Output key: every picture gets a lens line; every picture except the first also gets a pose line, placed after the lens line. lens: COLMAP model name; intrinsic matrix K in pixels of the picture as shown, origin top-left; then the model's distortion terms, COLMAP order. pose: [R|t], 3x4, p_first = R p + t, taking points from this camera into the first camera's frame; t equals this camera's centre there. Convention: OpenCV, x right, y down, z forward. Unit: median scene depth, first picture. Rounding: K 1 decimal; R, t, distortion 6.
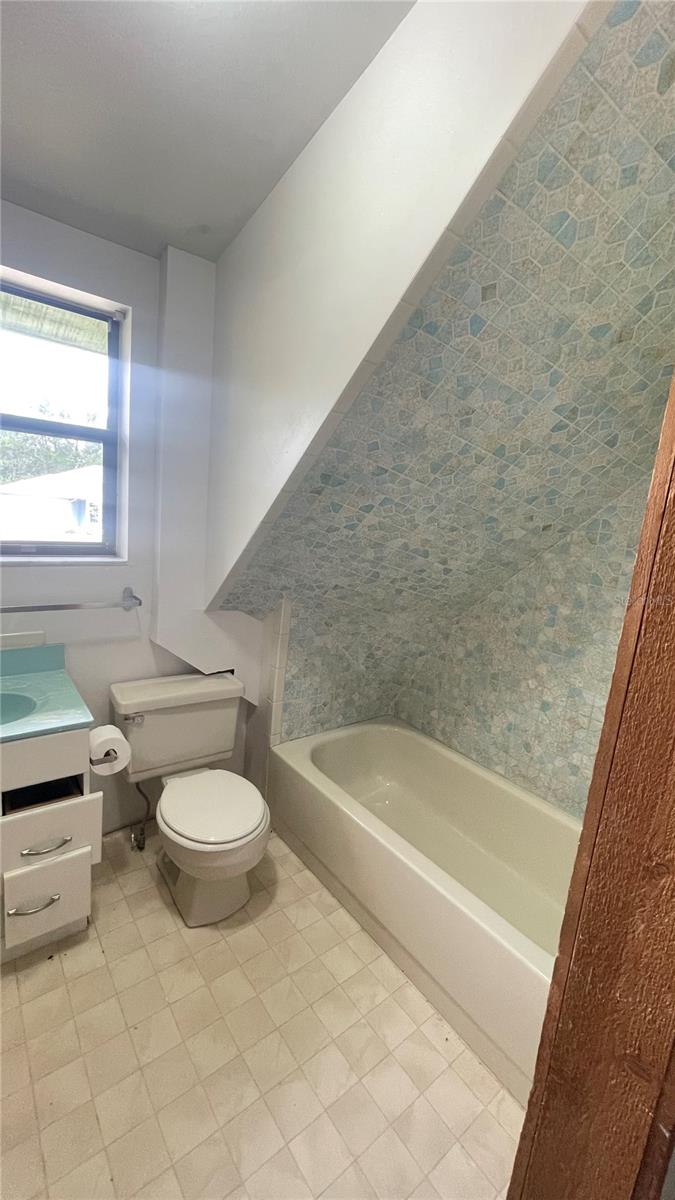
lens RADIAL K [[484.5, 0, 335.9], [0, 484.5, 592.6], [0, 0, 1]] dist [0.000648, -0.000174]
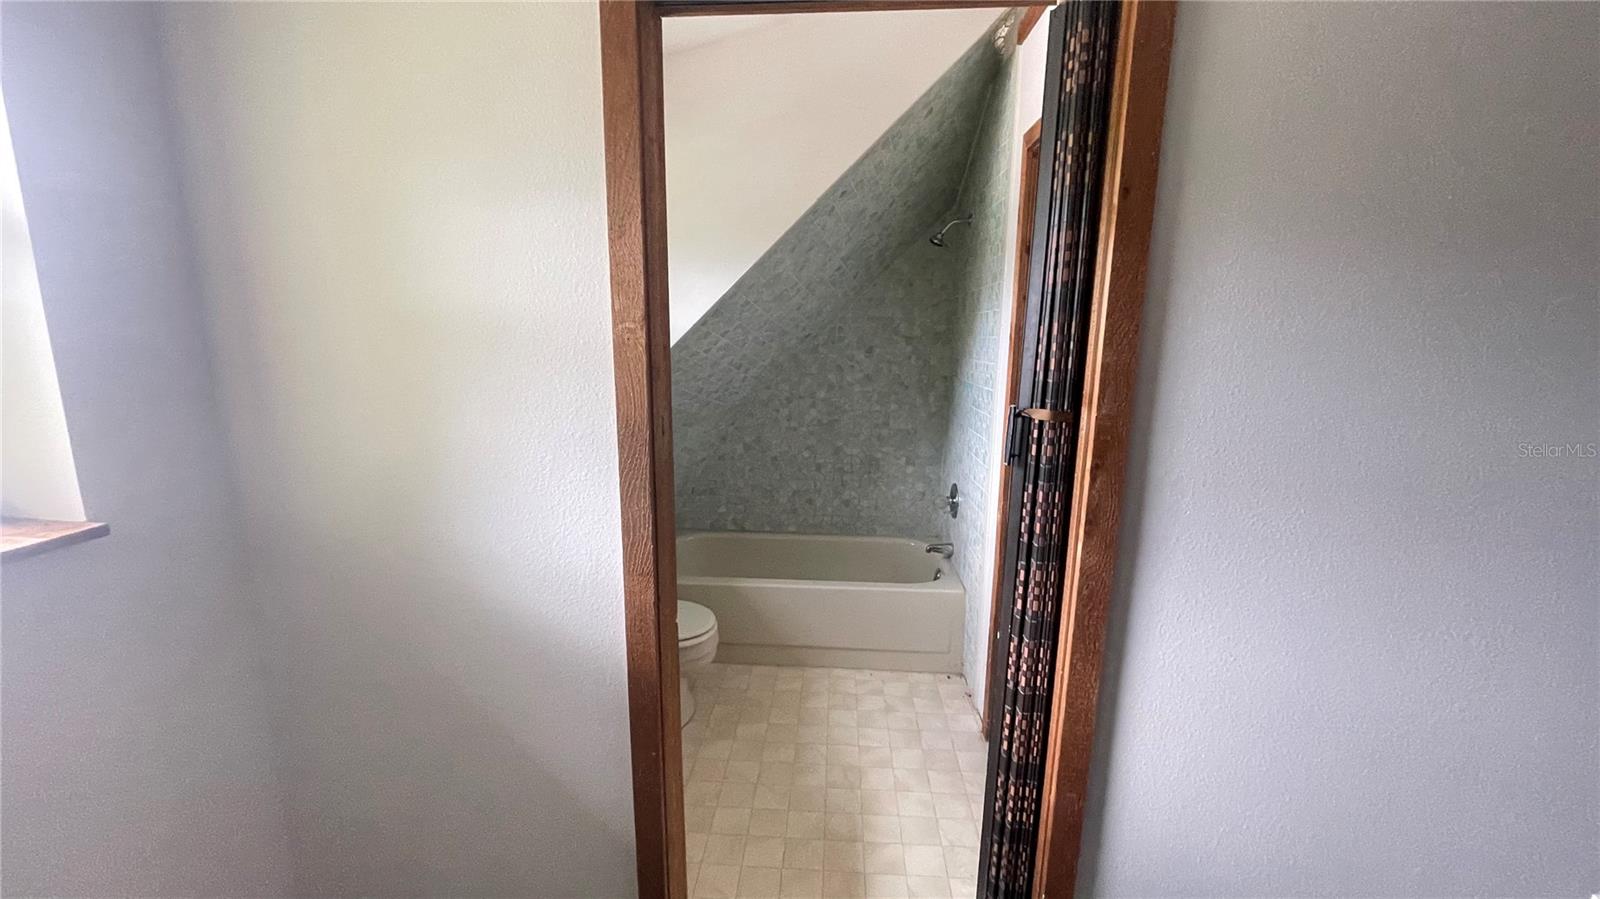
lens RADIAL K [[646.0, 0, 791.2], [0, 646.0, 451.9], [0, 0, 1]] dist [0.000648, -0.000174]
pose [[0.664302, -0.221212, 0.713980, -0.913553], [0.183113, 0.974260, 0.131482, -0.059519], [-0.724688, 0.043395, 0.687710, -0.189393]]
